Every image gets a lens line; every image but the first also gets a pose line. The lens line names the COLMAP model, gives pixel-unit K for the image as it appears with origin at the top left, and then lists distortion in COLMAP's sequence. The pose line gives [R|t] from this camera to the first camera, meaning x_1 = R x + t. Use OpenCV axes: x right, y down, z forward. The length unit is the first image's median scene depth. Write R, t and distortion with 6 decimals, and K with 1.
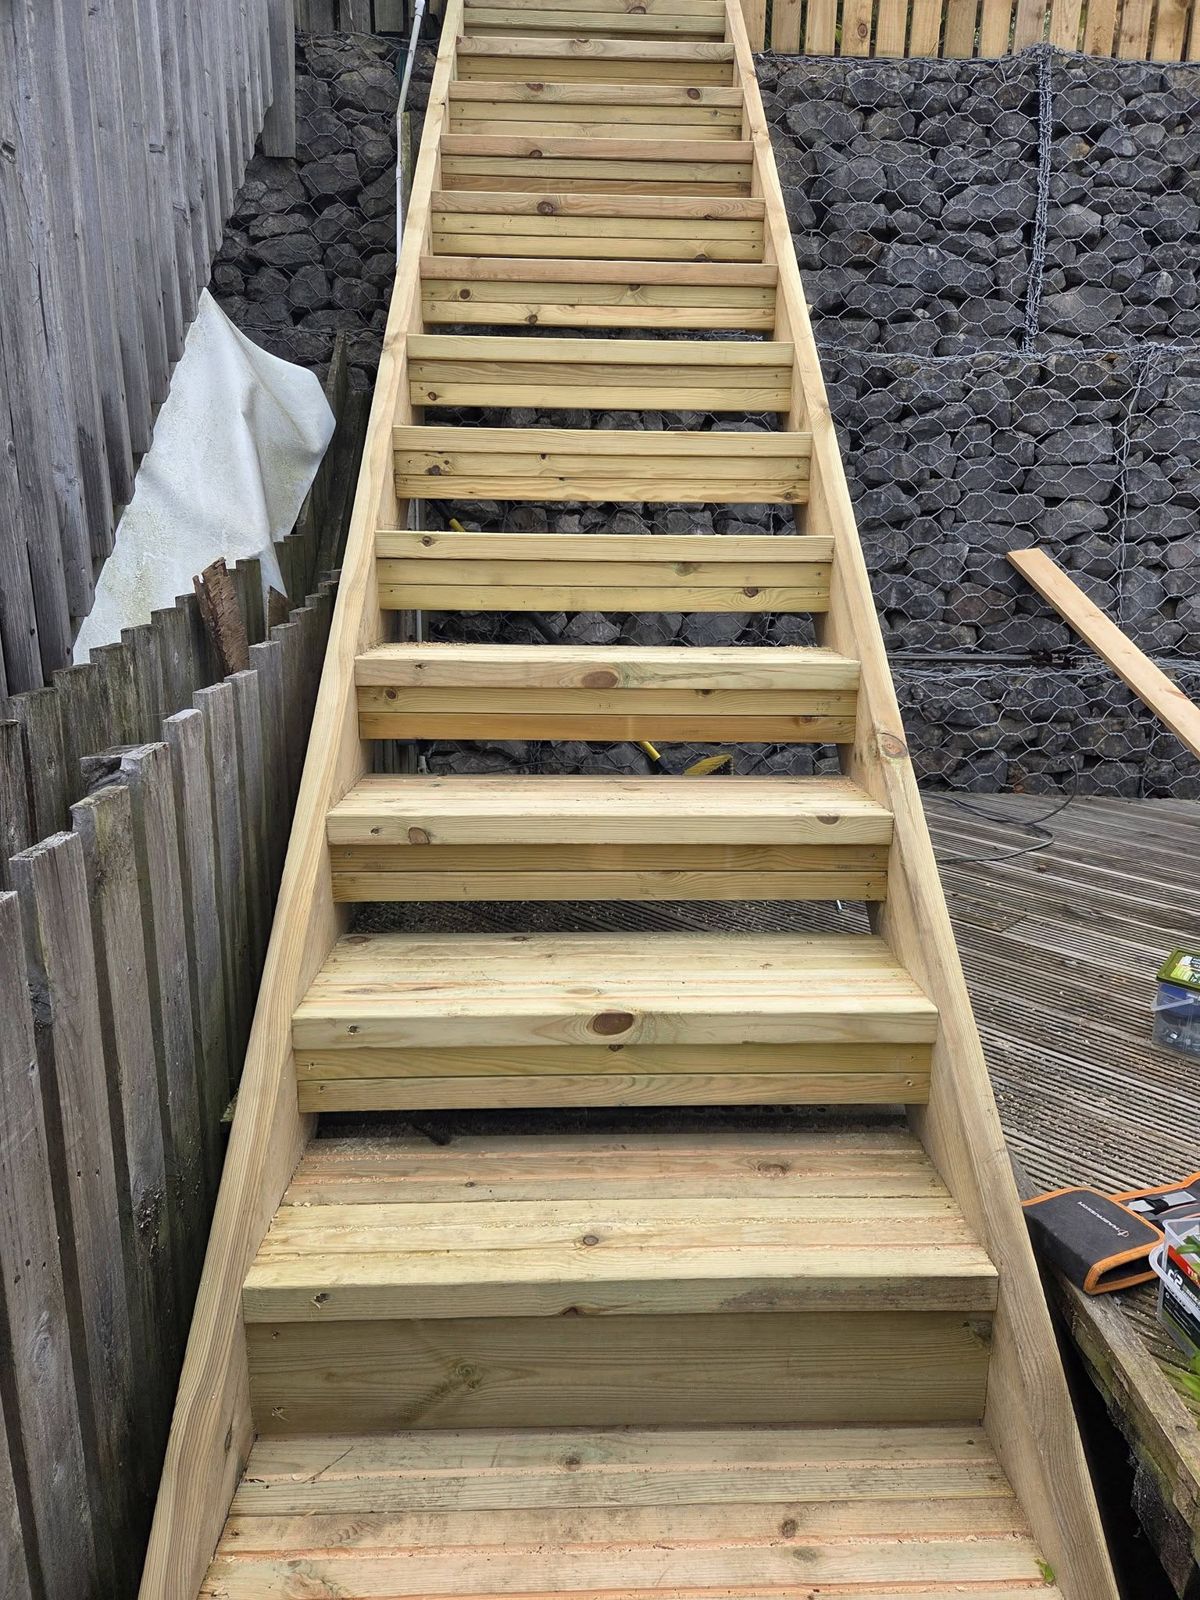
lens RADIAL K [[1069.6, 0, 607.9], [0, 1069.6, 804.3], [0, 0, 1]] dist [0.073946, -0.063125]
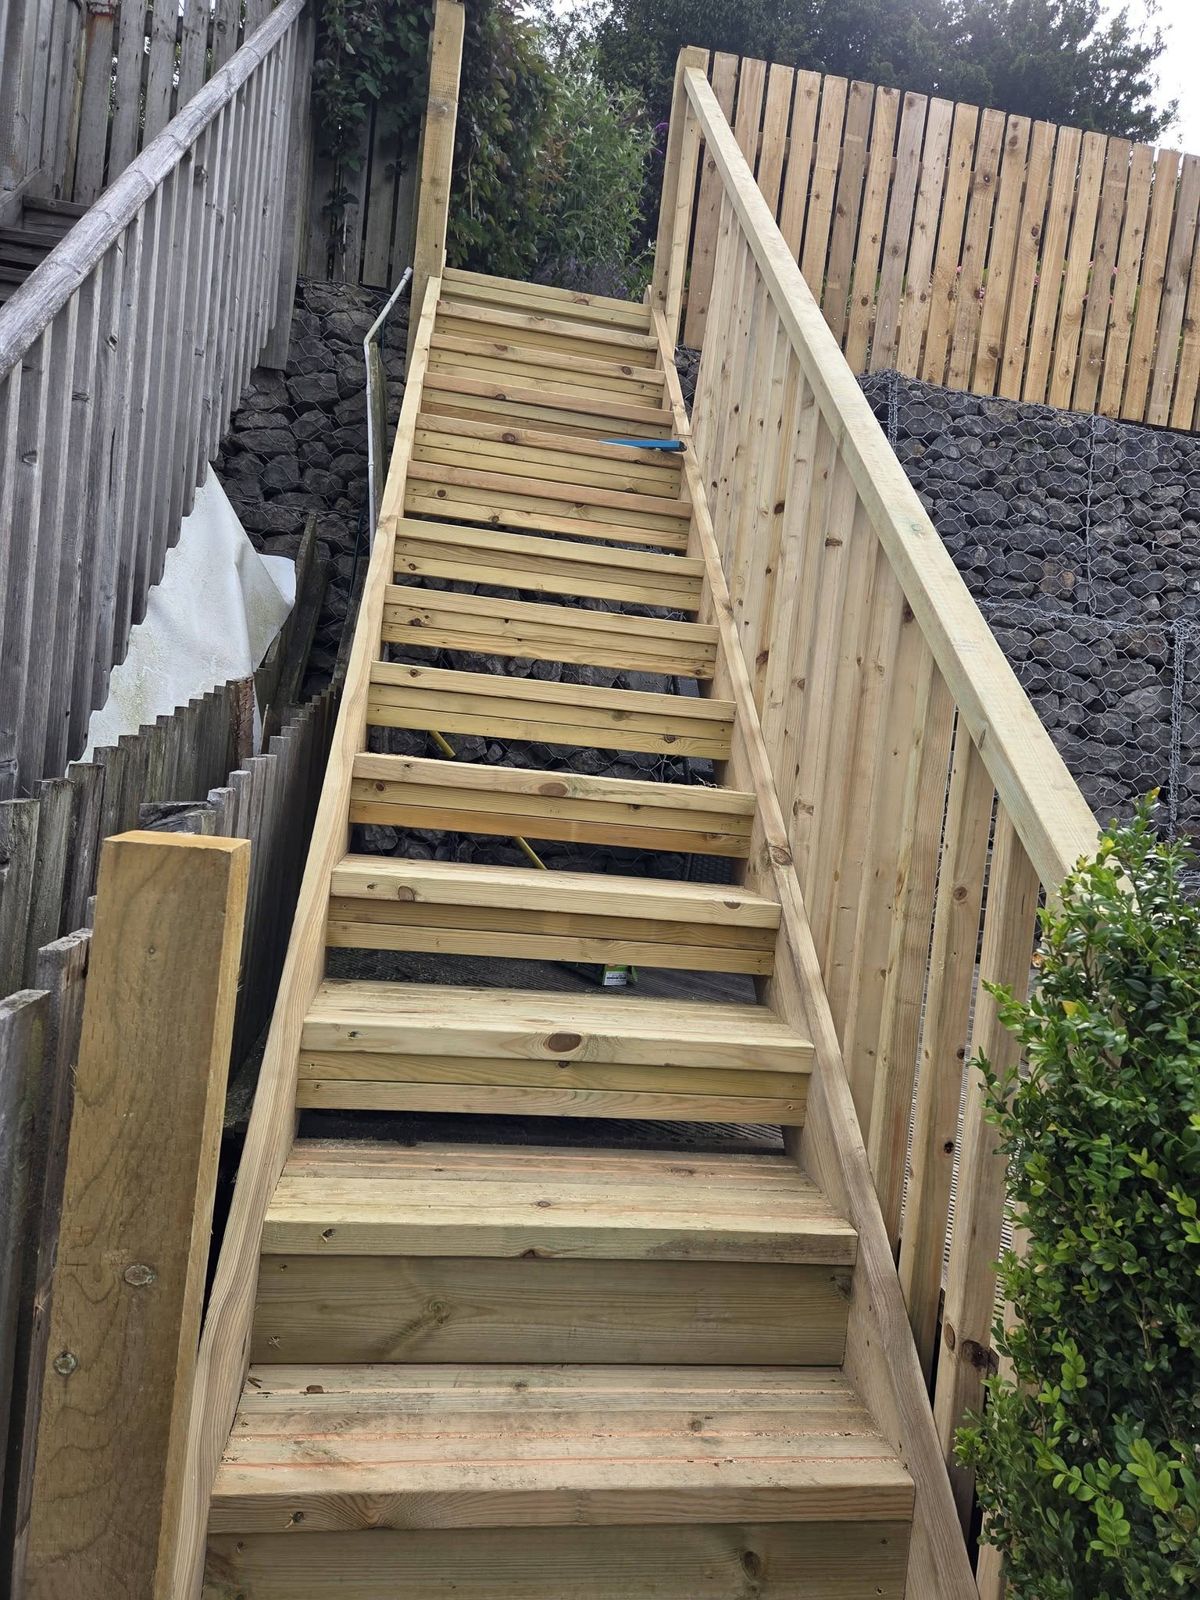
lens RADIAL K [[1093.2, 0, 596.4], [0, 1093.2, 806.2], [0, 0, 1]] dist [0.056625, -0.030803]
pose [[0.988721, 0.086694, 0.122127, -0.099963], [-0.062703, 0.980139, -0.188138, 0.124485], [-0.136012, 0.178358, 0.974520, -0.216641]]
